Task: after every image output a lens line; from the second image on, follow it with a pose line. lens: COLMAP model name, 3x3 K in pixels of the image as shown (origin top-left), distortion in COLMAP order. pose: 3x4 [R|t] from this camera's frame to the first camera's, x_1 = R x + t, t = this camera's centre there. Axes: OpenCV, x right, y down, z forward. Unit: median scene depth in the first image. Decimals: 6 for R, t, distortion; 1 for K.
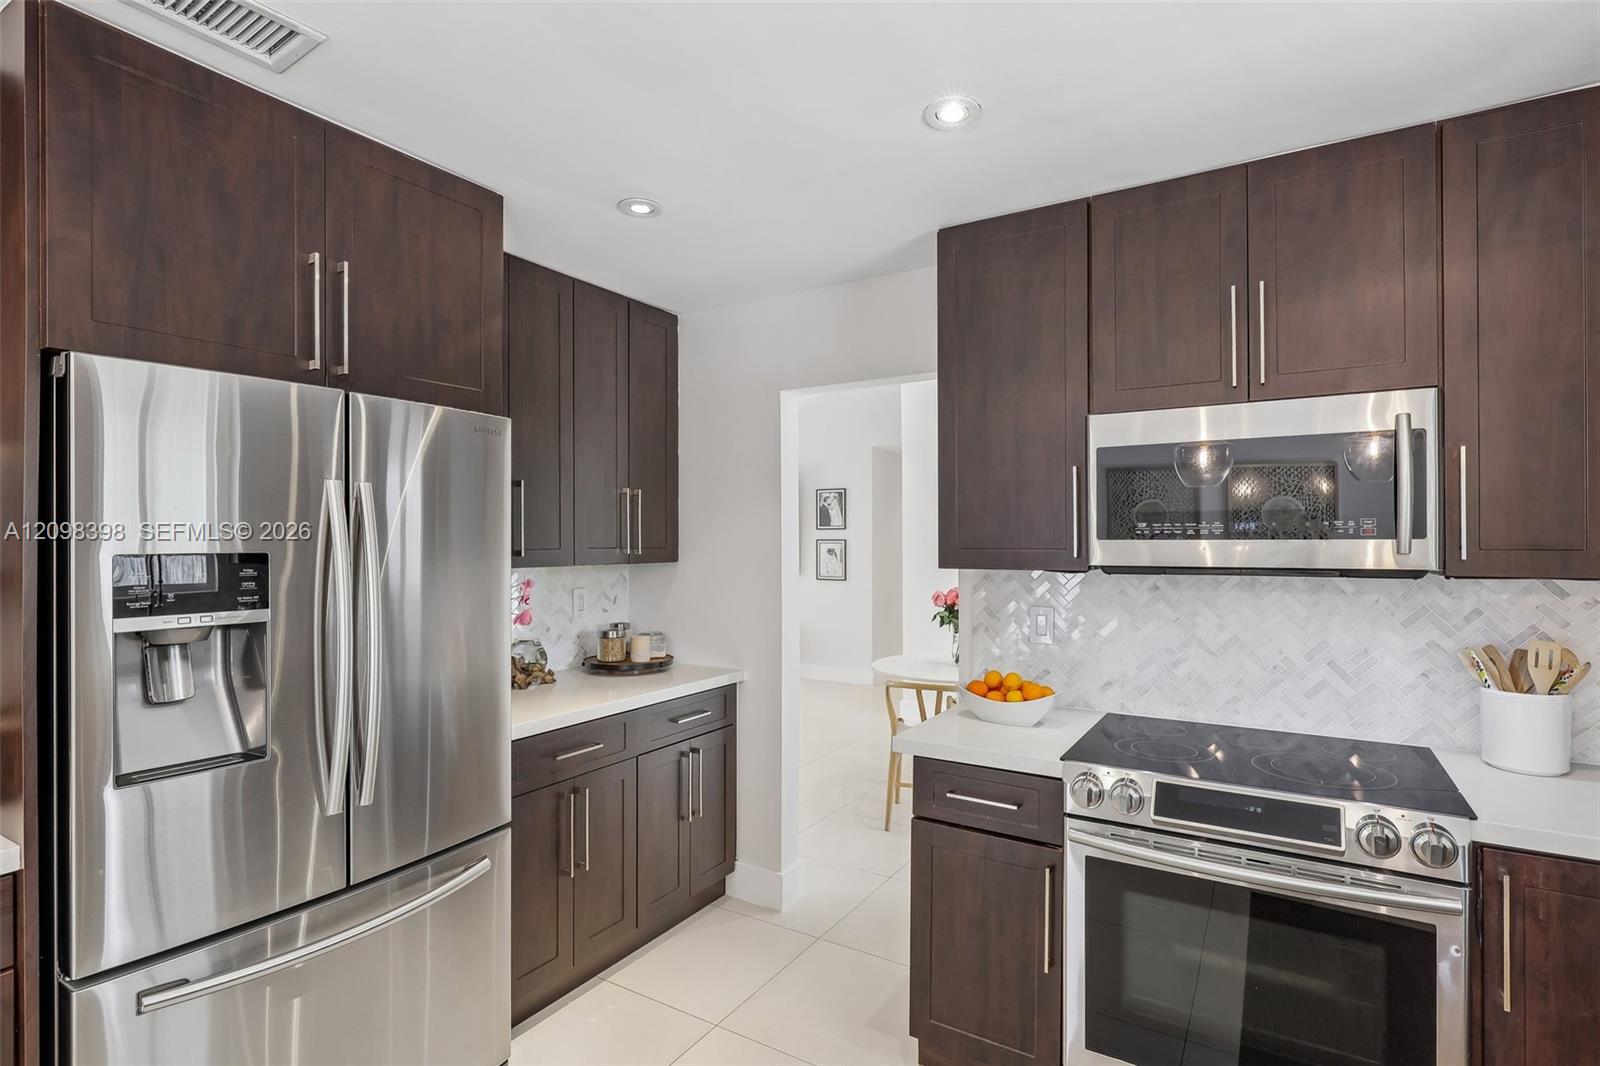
lens RADIAL K [[786.1, 0, 803.9], [0, 786.1, 537.4], [0, 0, 1]] dist [-0.003593, 0.001364]
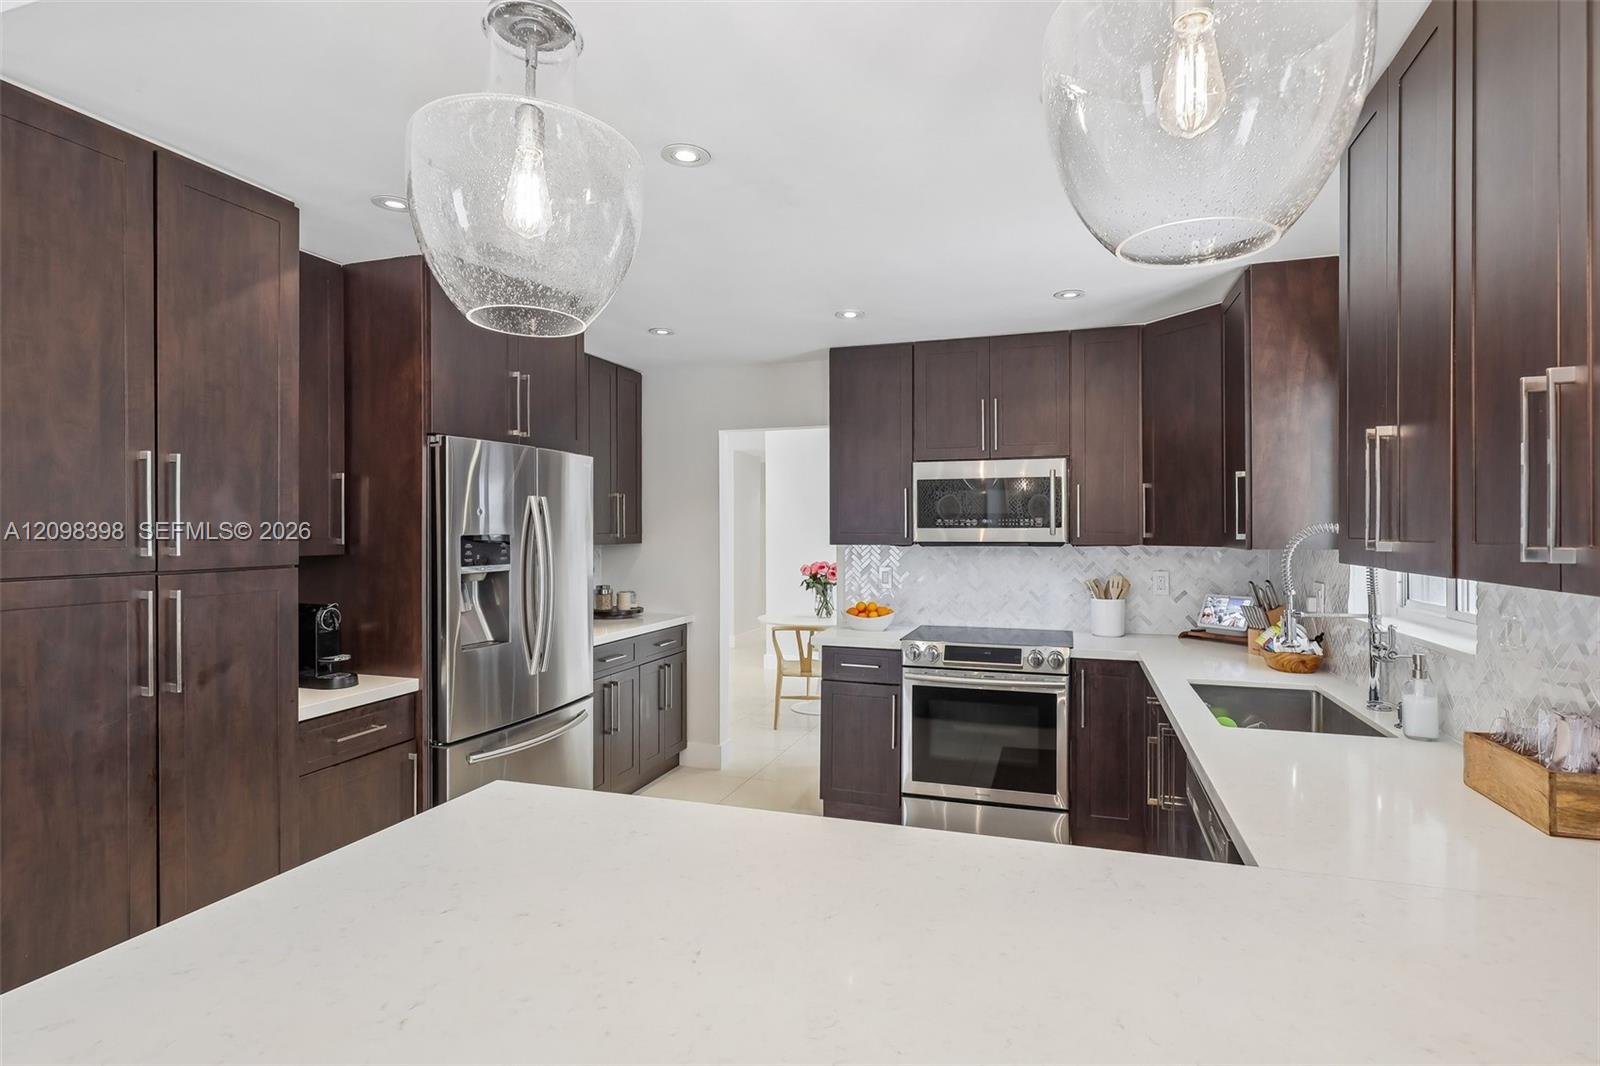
lens RADIAL K [[786.1, 0, 803.0], [0, 786.1, 529.9], [0, 0, 1]] dist [-0.003593, 0.001364]
pose [[0.974059, 0.000334, 0.226296, -0.329859], [-0.001603, 0.999984, 0.005428, -0.002012], [-0.226290, -0.005650, 0.974044, -0.797932]]
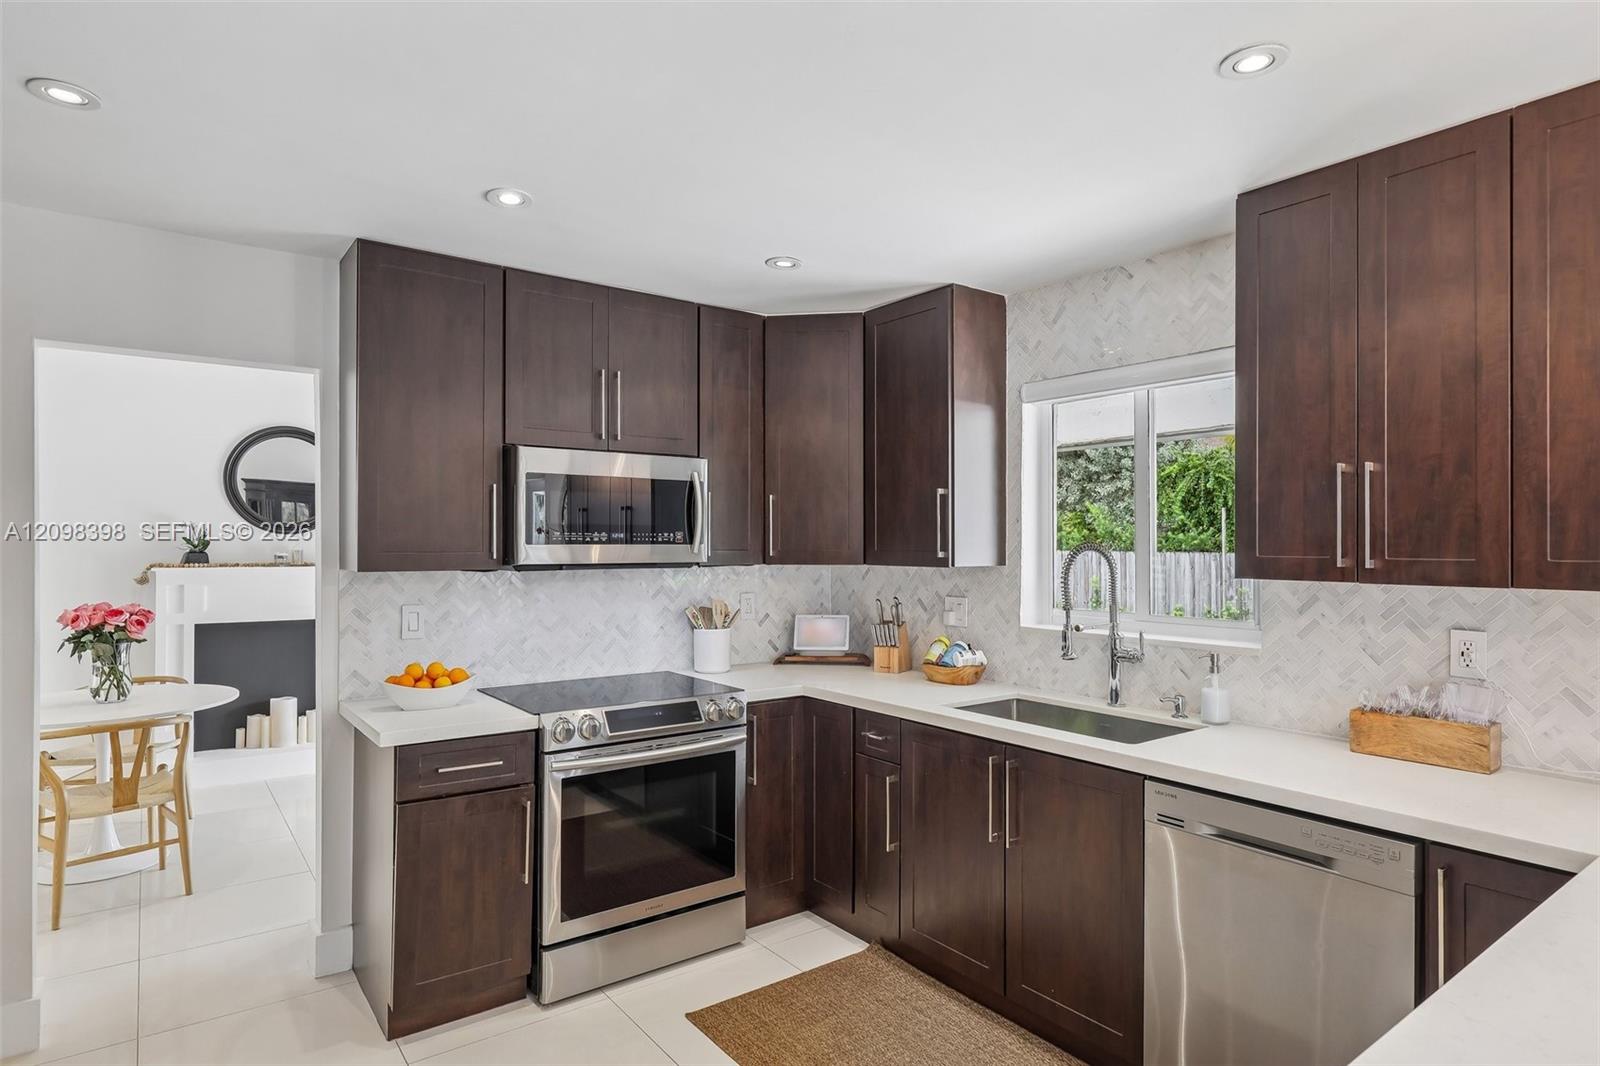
lens RADIAL K [[888.5, 0, 810.3], [0, 888.5, 538.7], [0, 0, 1]] dist [0.003769, -0.001159]
pose [[0.368746, 0.007756, 0.929498, -0.808901], [-0.007781, 0.999956, -0.005257, -0.001761], [-0.929497, -0.005293, 0.368791, 0.037963]]
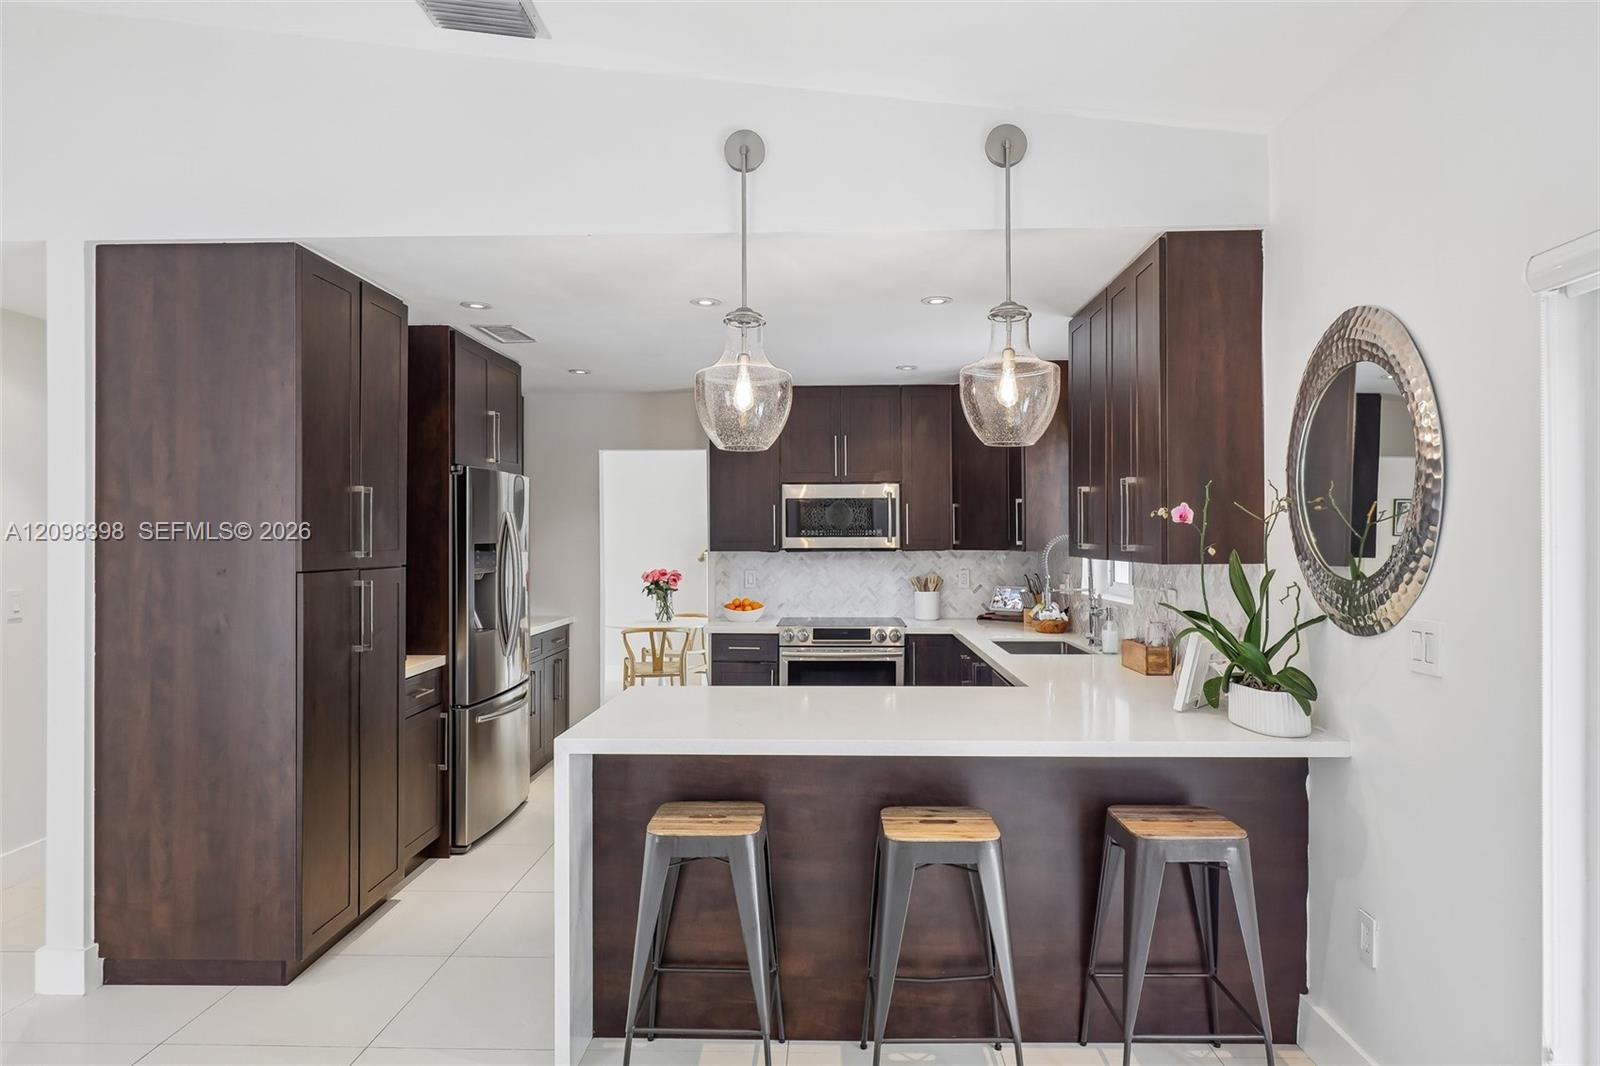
lens RADIAL K [[954.9, 0, 793.0], [0, 954.9, 535.8], [0, 0, 1]] dist [-0.007510, -0.000242]
pose [[0.873025, -0.000099, 0.487676, -1.021271], [-0.000991, 0.999998, 0.001977, -0.007128], [-0.487675, -0.002209, 0.873023, -1.538749]]
